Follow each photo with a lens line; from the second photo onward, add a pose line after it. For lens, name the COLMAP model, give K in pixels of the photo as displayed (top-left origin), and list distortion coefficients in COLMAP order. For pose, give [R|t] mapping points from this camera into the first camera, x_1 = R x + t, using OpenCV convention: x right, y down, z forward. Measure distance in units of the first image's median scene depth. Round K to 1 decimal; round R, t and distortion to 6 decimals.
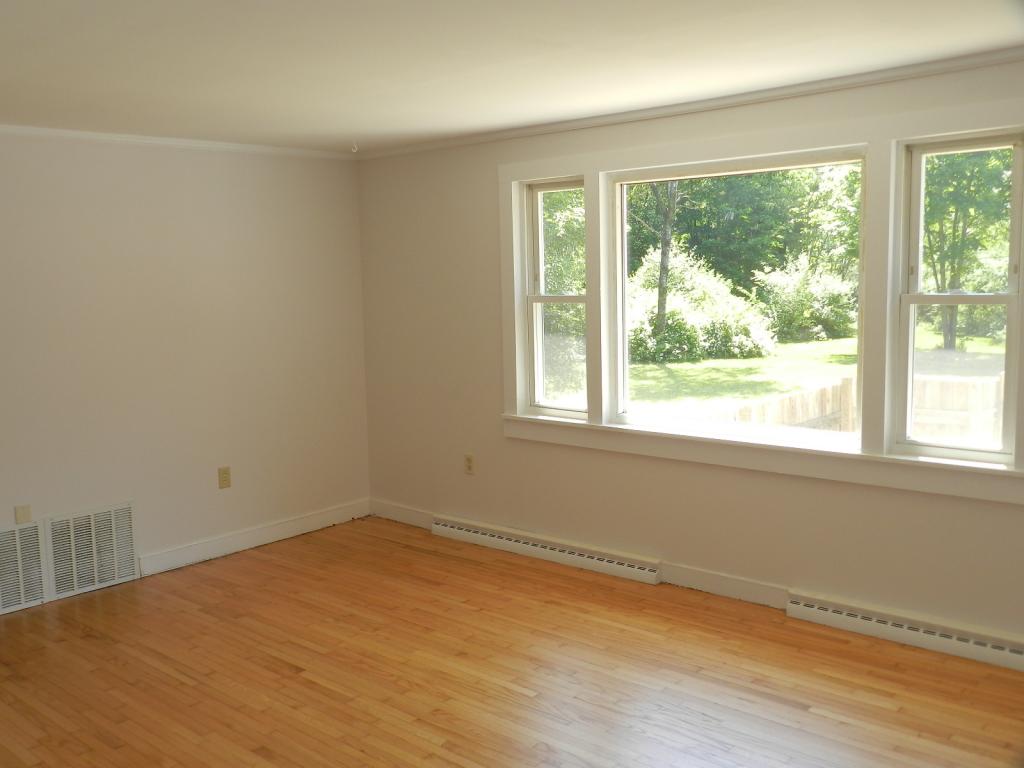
lens RADIAL K [[973.0, 0, 509.6], [0, 973.0, 389.4], [0, 0, 1]] dist [0.013872, 0.008991]
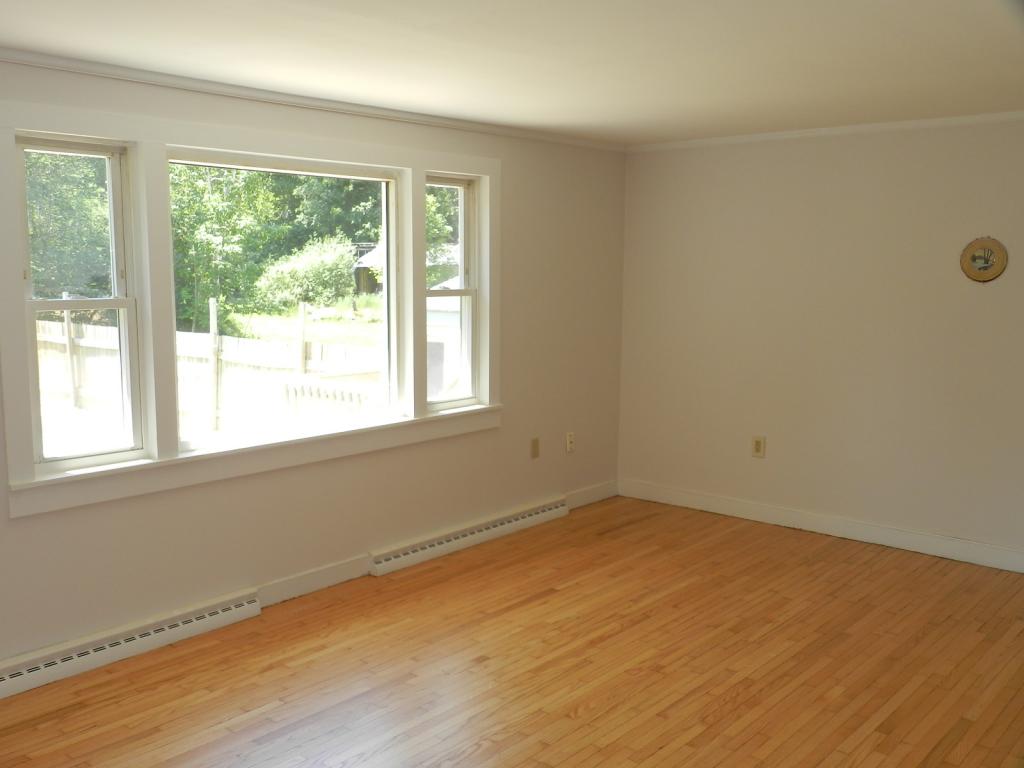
lens RADIAL K [[973.0, 0, 509.6], [0, 973.0, 389.4], [0, 0, 1]] dist [0.013872, 0.008991]
pose [[-0.026539, -0.101672, 0.994464, -0.816592], [0.121155, 0.987154, 0.104158, -0.079907], [-0.992279, 0.123248, -0.013880, 0.837742]]
